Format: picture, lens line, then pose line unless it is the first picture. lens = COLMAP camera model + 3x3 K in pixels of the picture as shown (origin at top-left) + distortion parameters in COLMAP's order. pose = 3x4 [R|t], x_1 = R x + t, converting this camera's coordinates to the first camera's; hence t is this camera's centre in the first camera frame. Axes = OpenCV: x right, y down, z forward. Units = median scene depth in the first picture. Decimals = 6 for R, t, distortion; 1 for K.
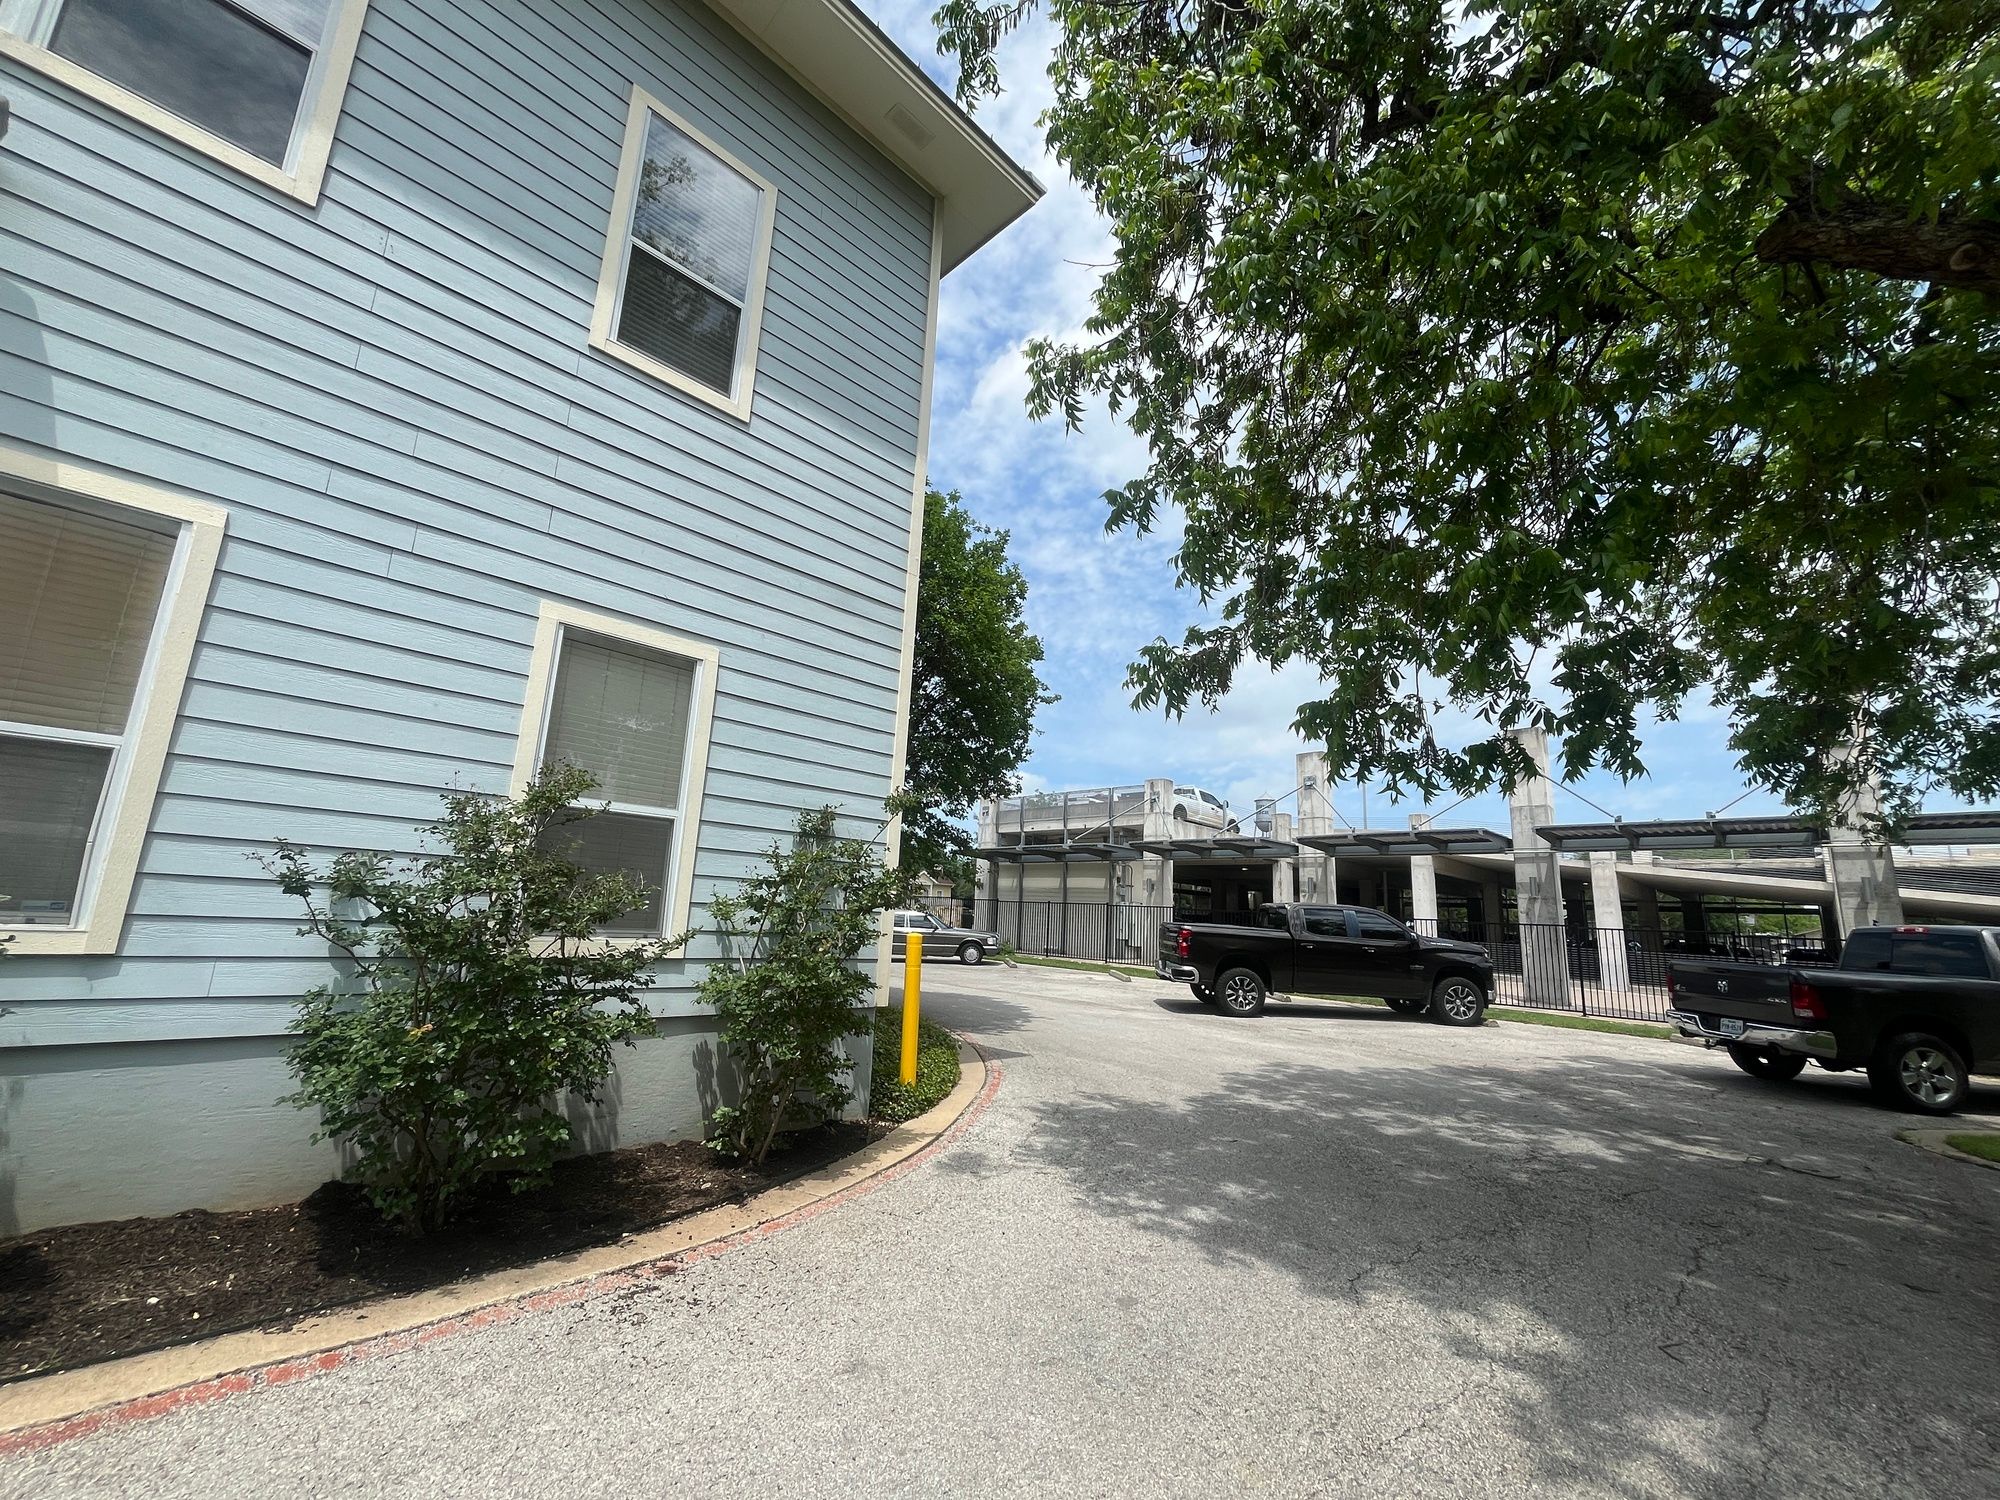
lens RADIAL K [[802.0, 0, 989.8], [0, 802.0, 748.7], [0, 0, 1]] dist [0.001548, 0.000074]
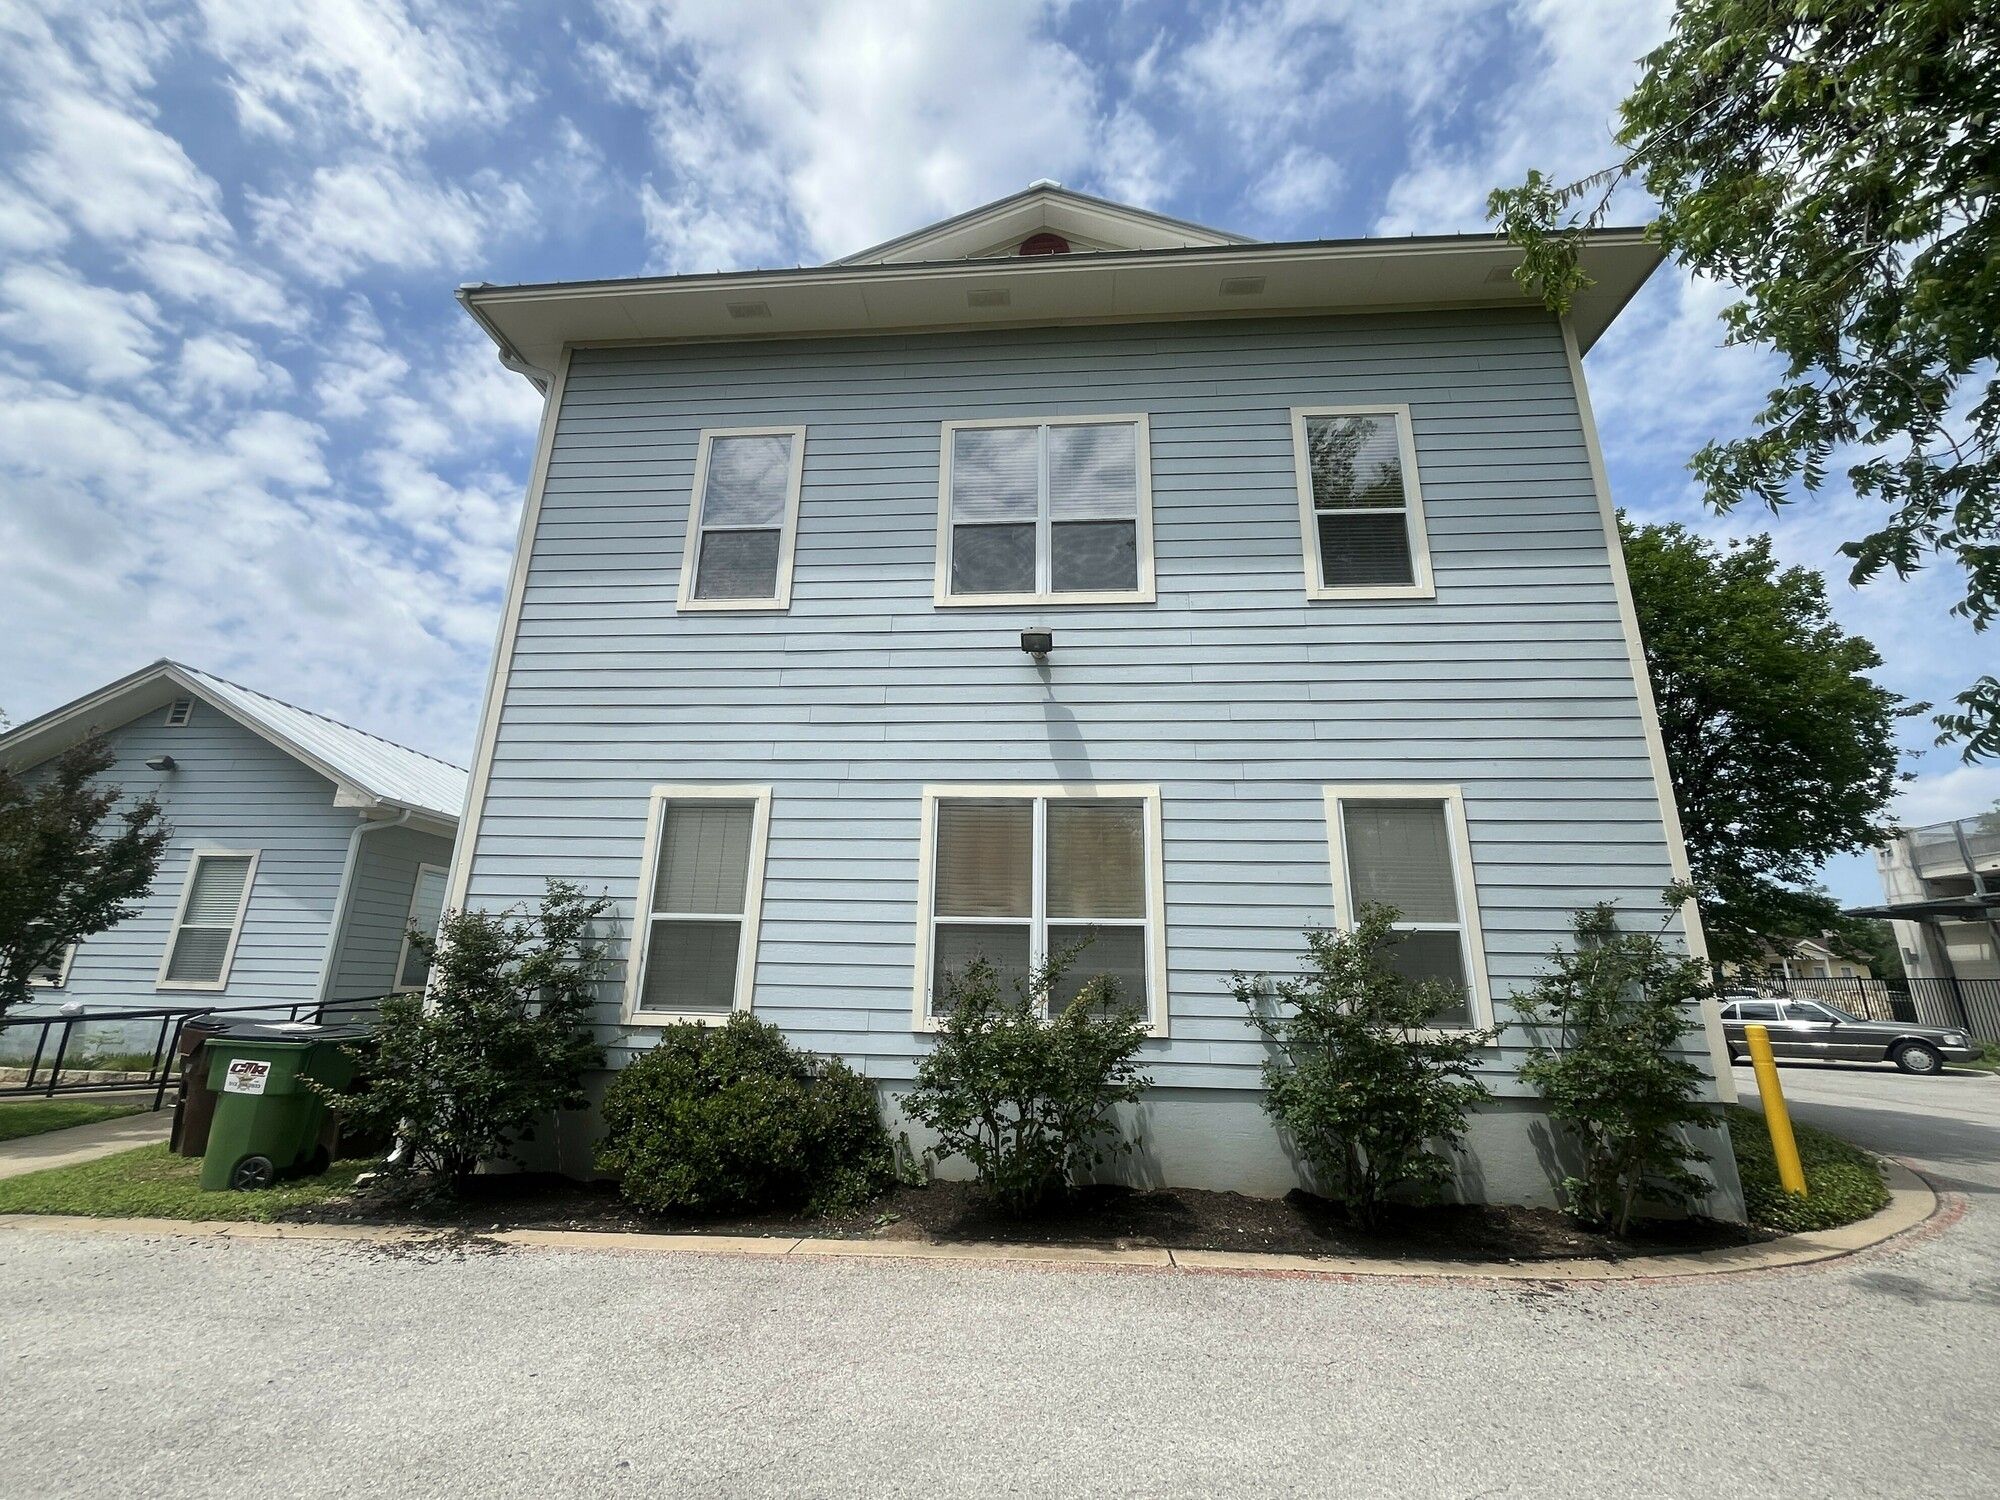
lens RADIAL K [[827.3, 0, 1000.0], [0, 827.3, 750.0], [0, 0, 1]] dist [-0.002557, 0.000177]
pose [[0.660195, -0.243678, -0.710467, 0.120941], [0.169184, 0.969846, -0.175427, -0.083392], [0.731792, -0.004383, 0.681514, -0.411430]]
